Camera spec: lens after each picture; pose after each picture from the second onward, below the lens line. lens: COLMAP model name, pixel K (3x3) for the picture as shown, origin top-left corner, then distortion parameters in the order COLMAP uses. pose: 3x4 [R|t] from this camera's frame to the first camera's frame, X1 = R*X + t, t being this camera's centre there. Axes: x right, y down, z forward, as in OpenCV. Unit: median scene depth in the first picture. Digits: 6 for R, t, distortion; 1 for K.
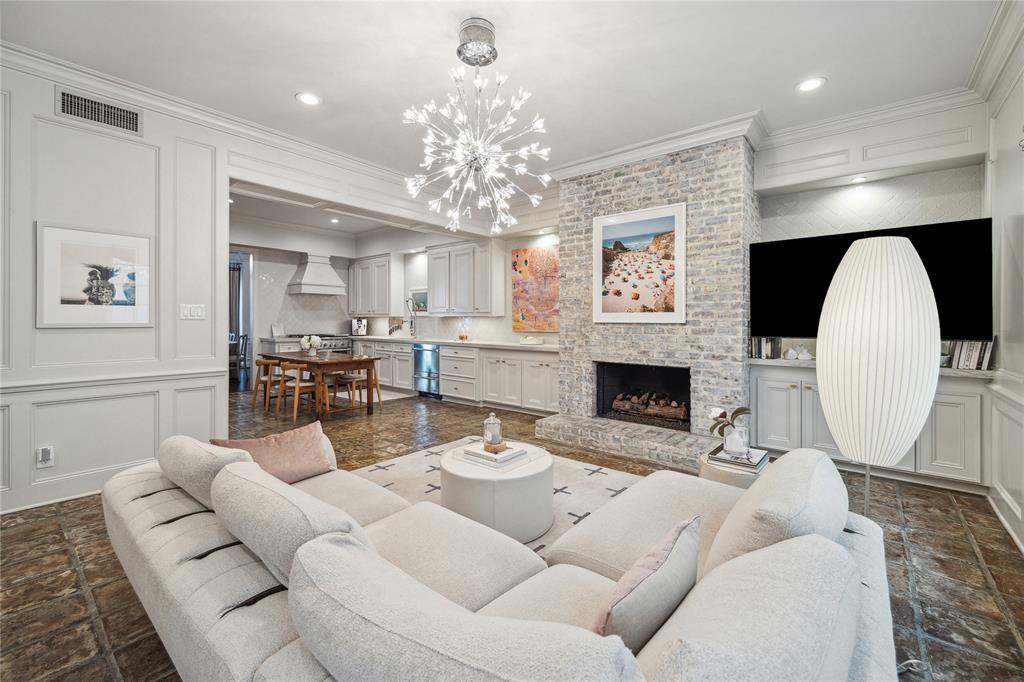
lens RADIAL K [[420.3, 0, 507.8], [0, 420.3, 322.5], [0, 0, 1]] dist [0.001137, 0.000312]
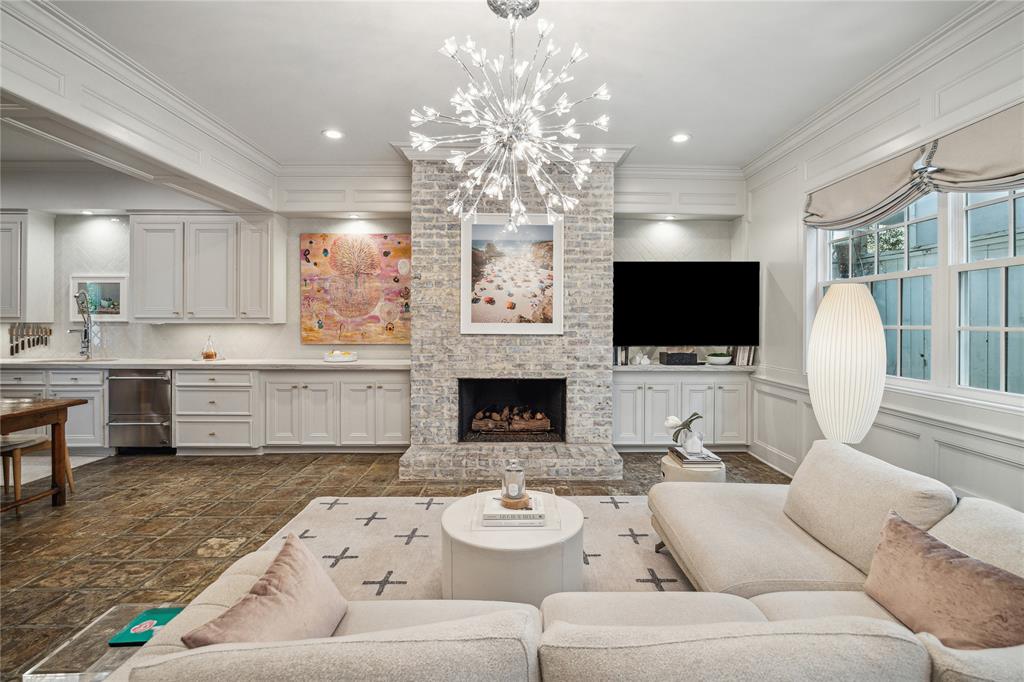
lens RADIAL K [[475.7, 0, 519.8], [0, 475.7, 322.6], [0, 0, 1]] dist [-0.012162, 0.000537]
pose [[0.757074, -0.000306, 0.653329, -0.363027], [0.001462, 0.999998, -0.001227, -0.023178], [-0.653327, 0.001884, 0.757073, 0.189378]]
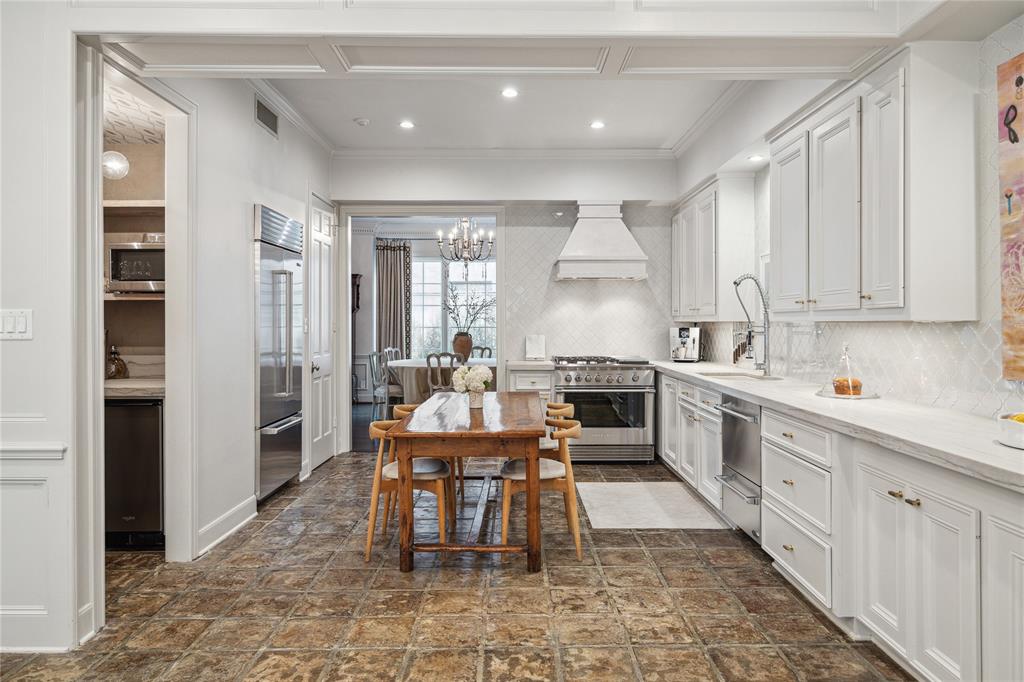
lens RADIAL K [[660.0, 0, 515.7], [0, 660.0, 324.4], [0, 0, 1]] dist [-0.001125, -0.000922]
pose [[0.659848, 0.000203, -0.751399, 0.178357], [-0.004437, 0.999984, -0.003627, -0.015763], [0.751386, 0.005727, 0.659838, 0.769545]]
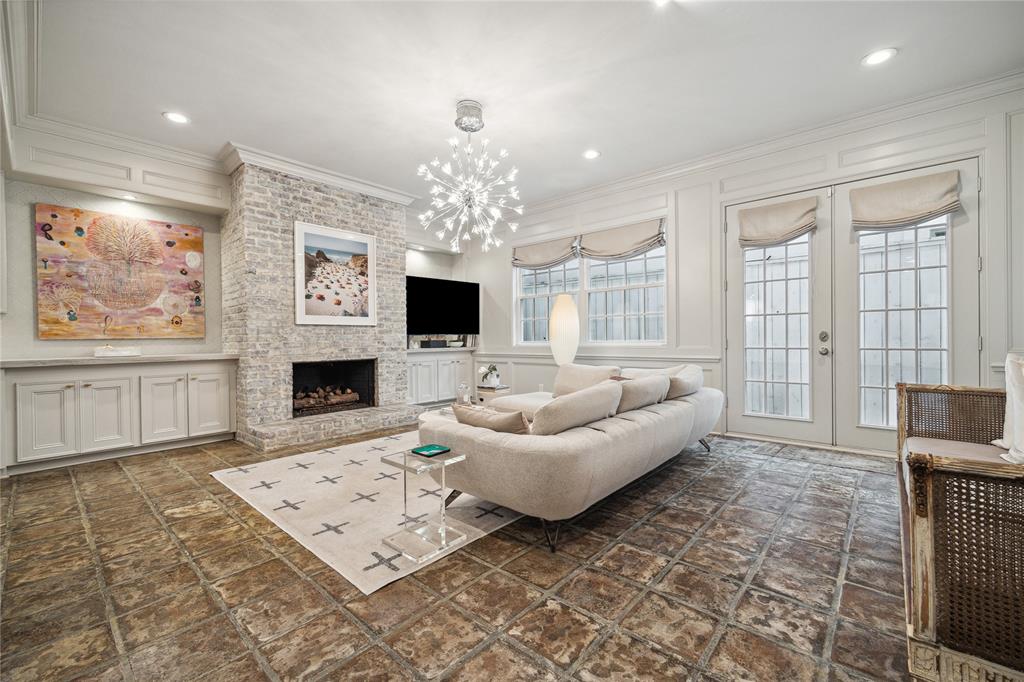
lens RADIAL K [[431.5, 0, 508.8], [0, 431.5, 342.6], [0, 0, 1]] dist [0.002633, 0.000340]
pose [[0.038130, -0.009539, 0.999227, -0.865597], [0.017783, 0.999803, 0.008866, 0.047076], [-0.999115, 0.017431, 0.038293, 0.473768]]
